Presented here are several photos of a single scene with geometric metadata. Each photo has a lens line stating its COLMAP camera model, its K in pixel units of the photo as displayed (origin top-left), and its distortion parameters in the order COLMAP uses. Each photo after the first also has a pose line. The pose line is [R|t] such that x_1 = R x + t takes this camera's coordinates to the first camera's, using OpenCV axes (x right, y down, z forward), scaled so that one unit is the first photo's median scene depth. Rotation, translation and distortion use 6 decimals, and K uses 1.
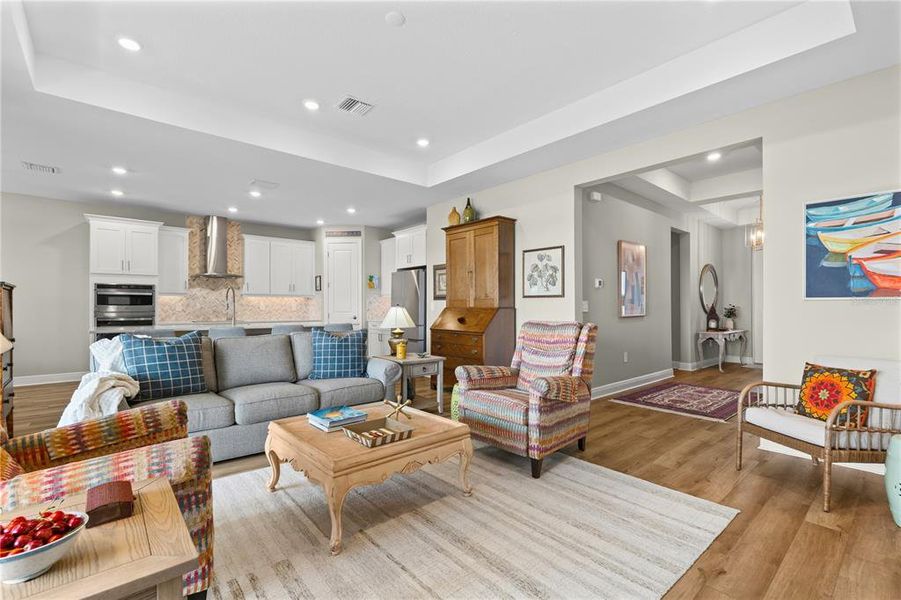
lens RADIAL K [[405.0, 0, 452.2], [0, 405.0, 306.9], [0, 0, 1]] dist [0.001616, 0.000337]
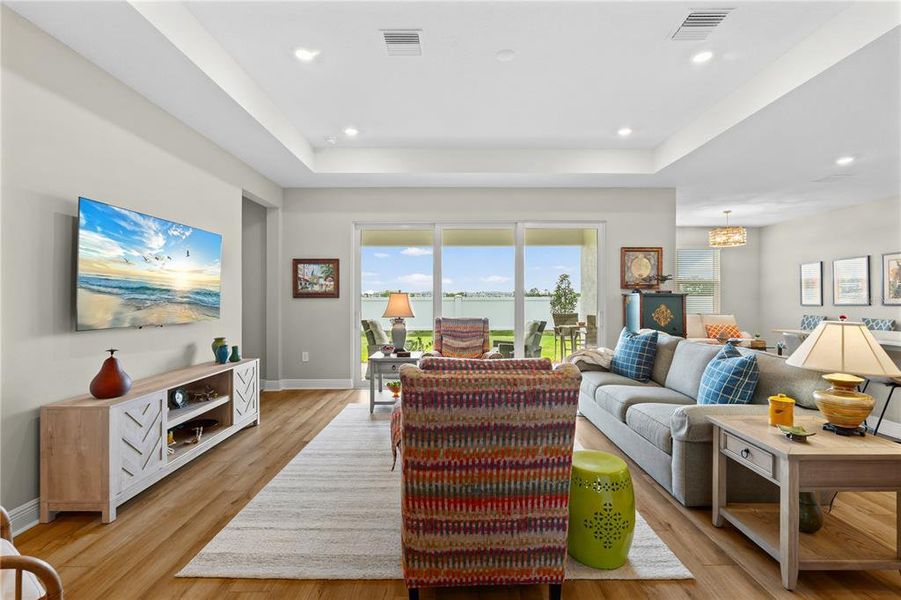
lens RADIAL K [[393.5, 0, 449.1], [0, 393.5, 296.6], [0, 0, 1]] dist [-0.014365, -0.000199]
pose [[-0.663393, -0.003994, -0.748261, 0.302913], [-0.000761, 0.999989, -0.004663, -0.015790], [0.748271, -0.002524, -0.663388, 0.629067]]
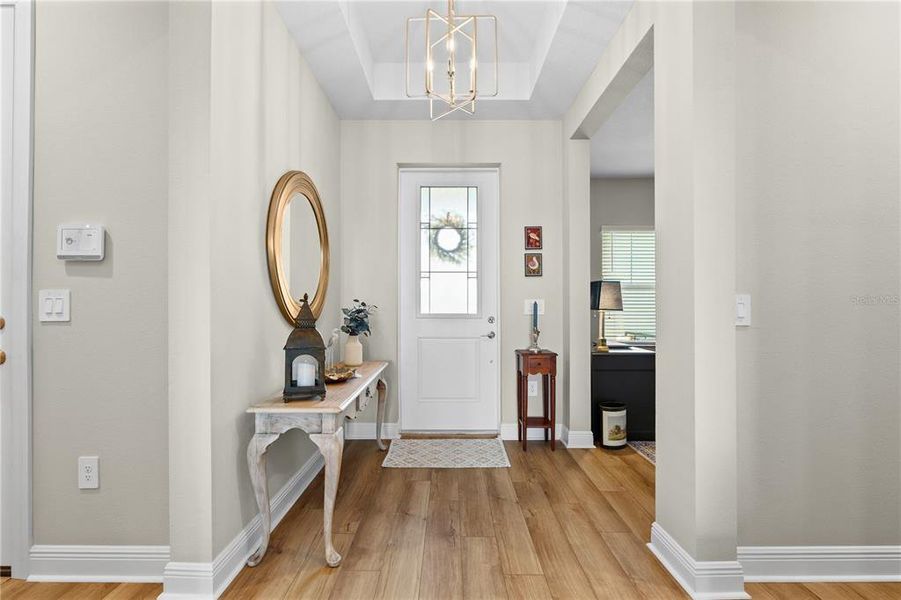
lens RADIAL K [[405.8, 0, 450.5], [0, 405.8, 300.0], [0, 0, 1]] dist [-0.000583, 0.000306]
pose [[0.659877, 0.007154, 0.751340, 0.562121], [-0.004421, 0.999974, -0.005638, -0.003340], [-0.751361, 0.000399, 0.659892, 0.836342]]
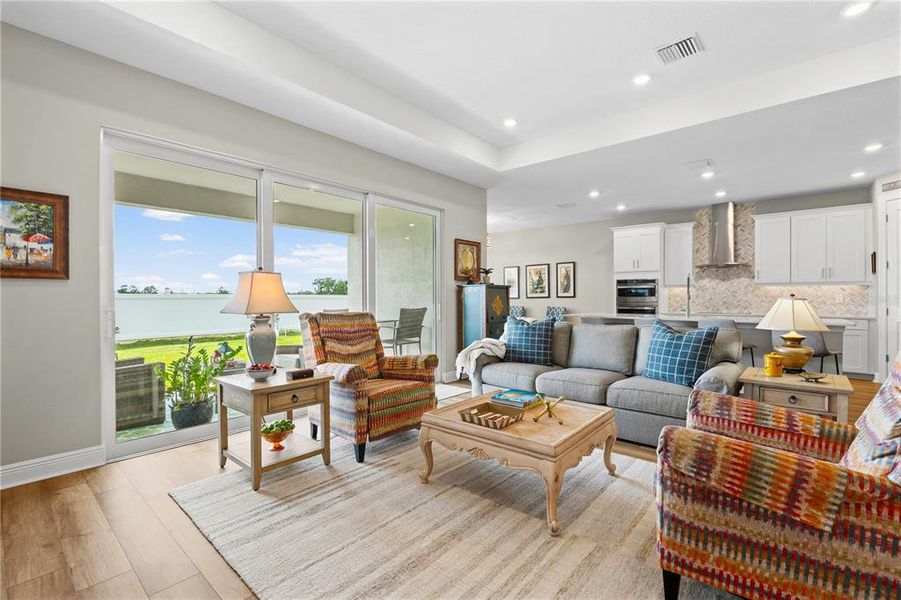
lens RADIAL K [[405.8, 0, 450.5], [0, 405.8, 300.0], [0, 0, 1]] dist [-0.000583, 0.000306]
pose [[0.140995, 0.004840, -0.989998, 0.287807], [-0.000753, 0.999988, 0.004782, 0.000262], [0.990010, 0.000072, 0.140997, 0.247838]]
